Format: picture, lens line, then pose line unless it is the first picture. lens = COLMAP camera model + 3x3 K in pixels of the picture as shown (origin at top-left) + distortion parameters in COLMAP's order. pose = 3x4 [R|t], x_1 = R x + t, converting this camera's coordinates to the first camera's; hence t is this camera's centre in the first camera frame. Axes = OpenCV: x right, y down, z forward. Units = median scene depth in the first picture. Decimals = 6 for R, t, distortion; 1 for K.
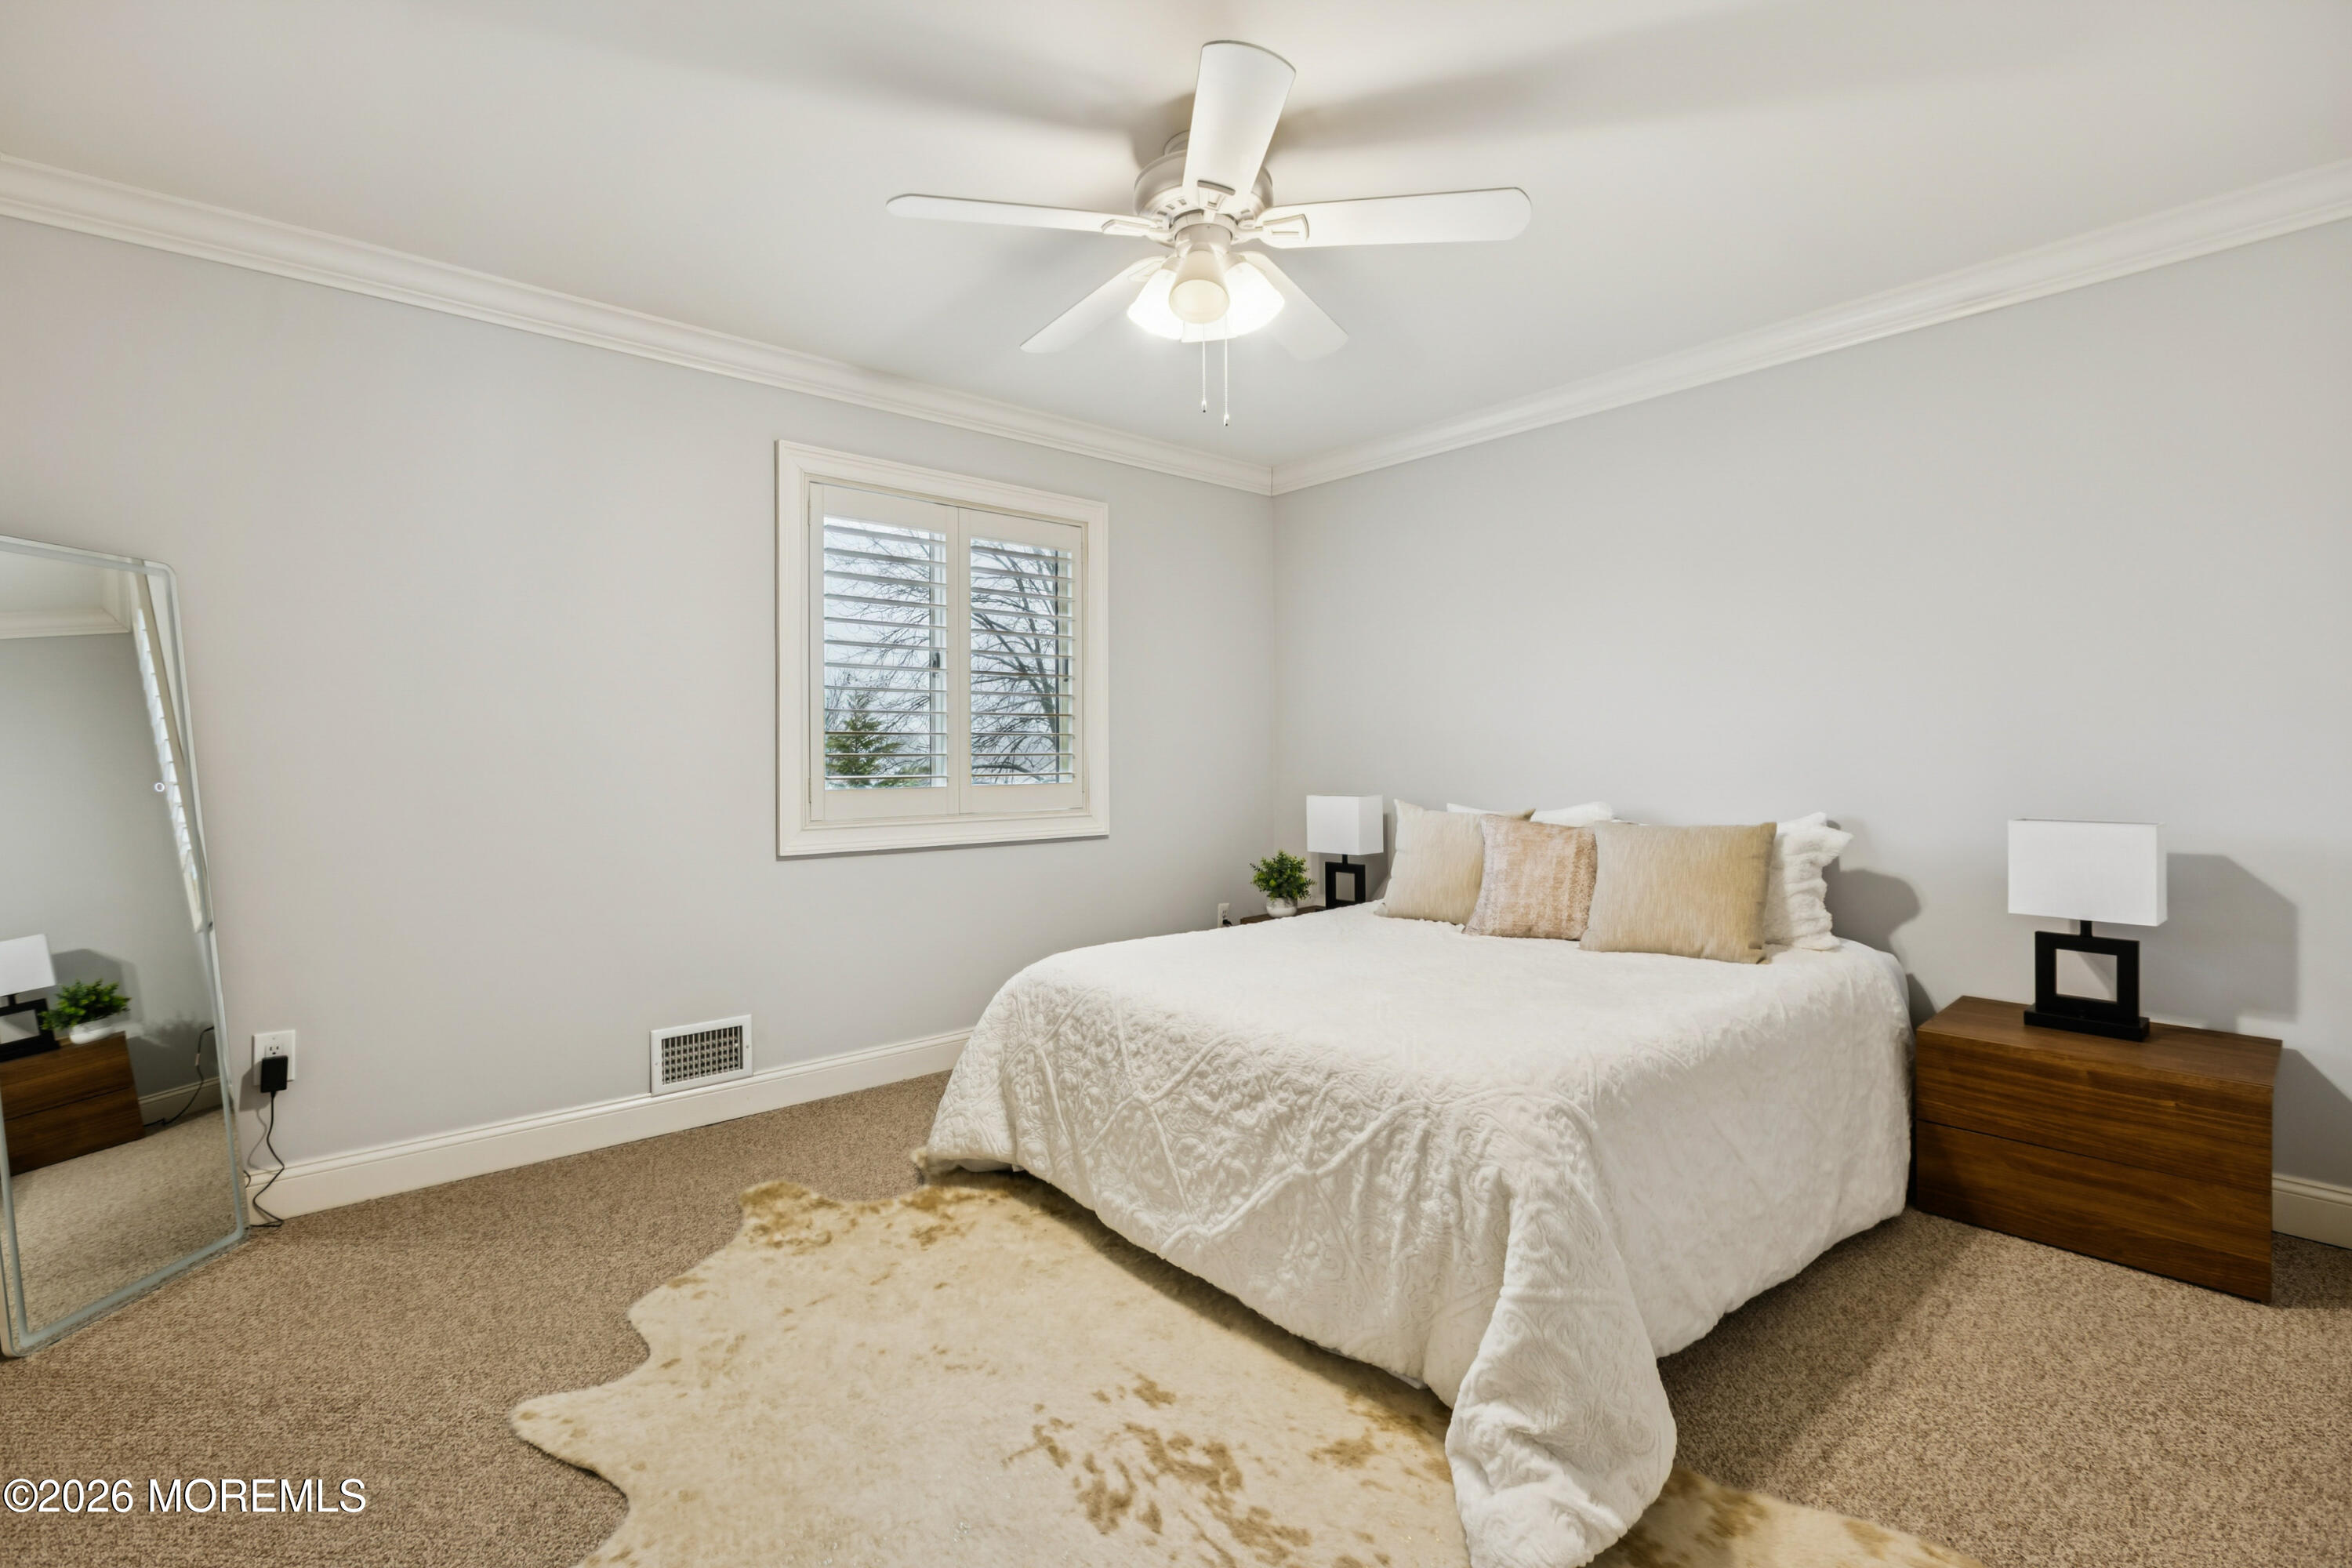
lens RADIAL K [[1058.3, 0, 1169.2], [0, 1058.3, 728.1], [0, 0, 1]] dist [-0.001362, -0.000020]
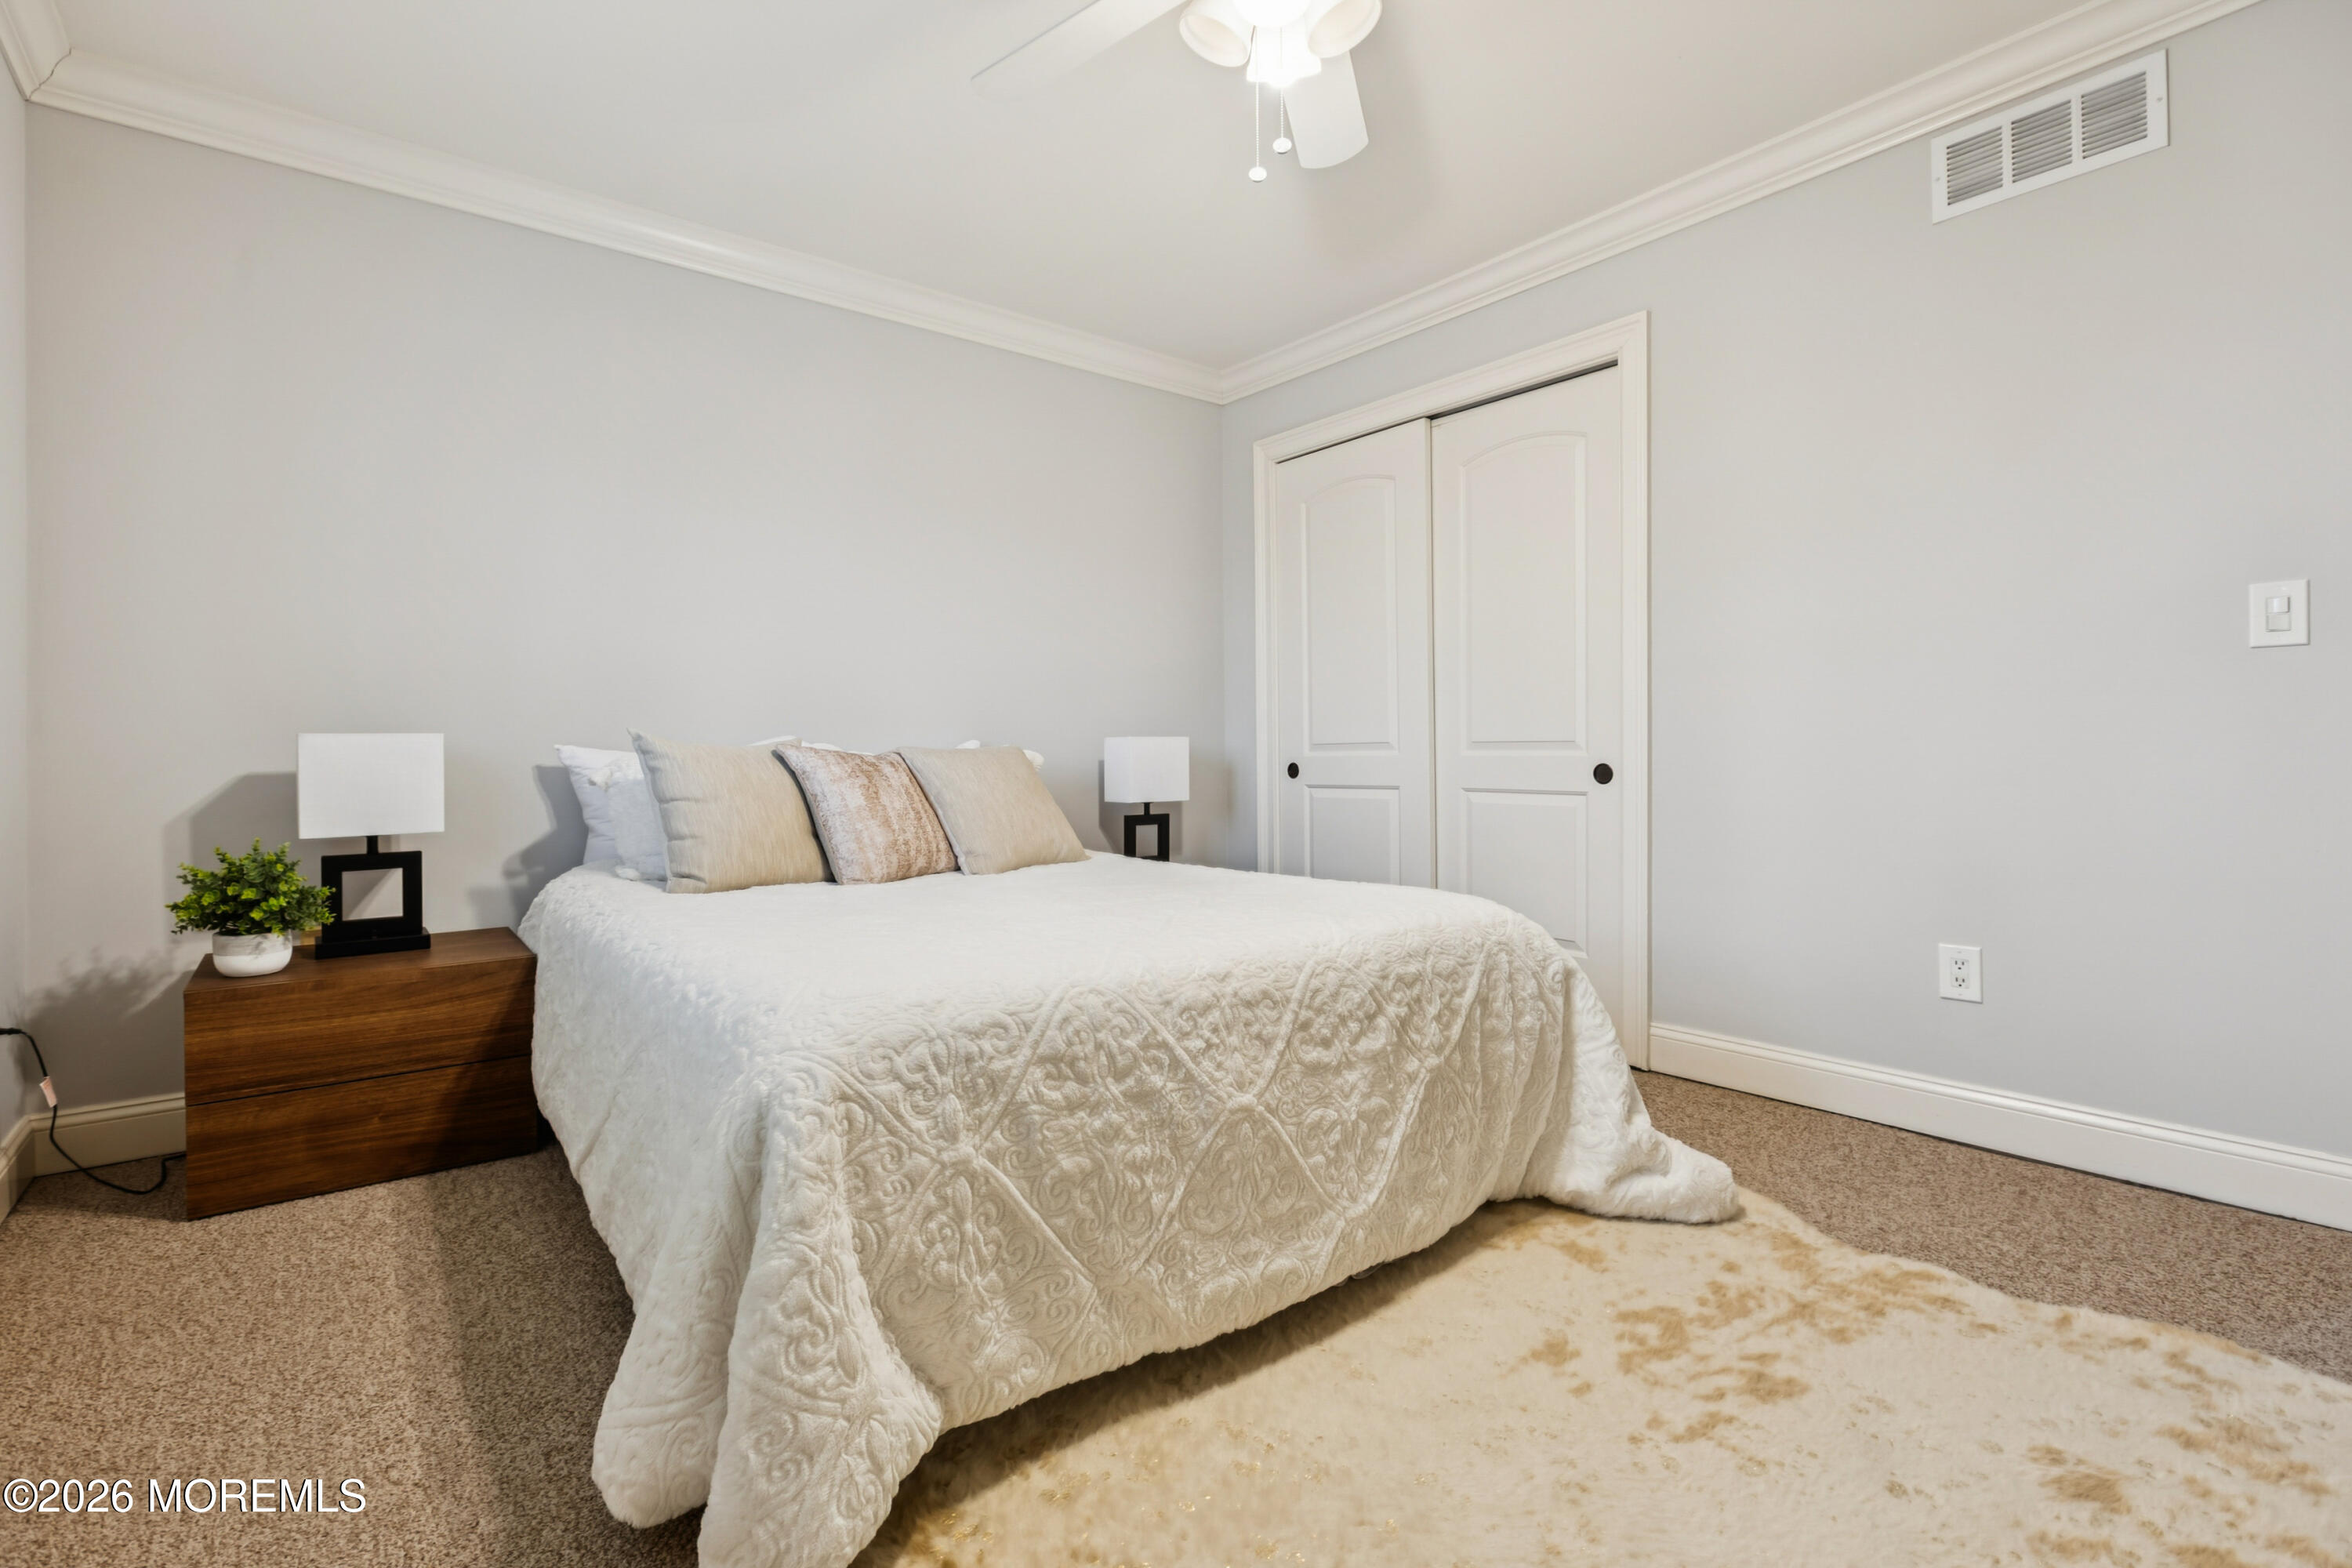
lens RADIAL K [[1058.3, 0, 1169.2], [0, 1058.3, 728.1], [0, 0, 1]] dist [-0.001362, -0.000020]
pose [[0.050864, 0.027488, 0.998327, -0.744836], [-0.015382, 0.999524, -0.026738, 0.138917], [-0.998587, -0.013996, 0.051263, 1.076264]]
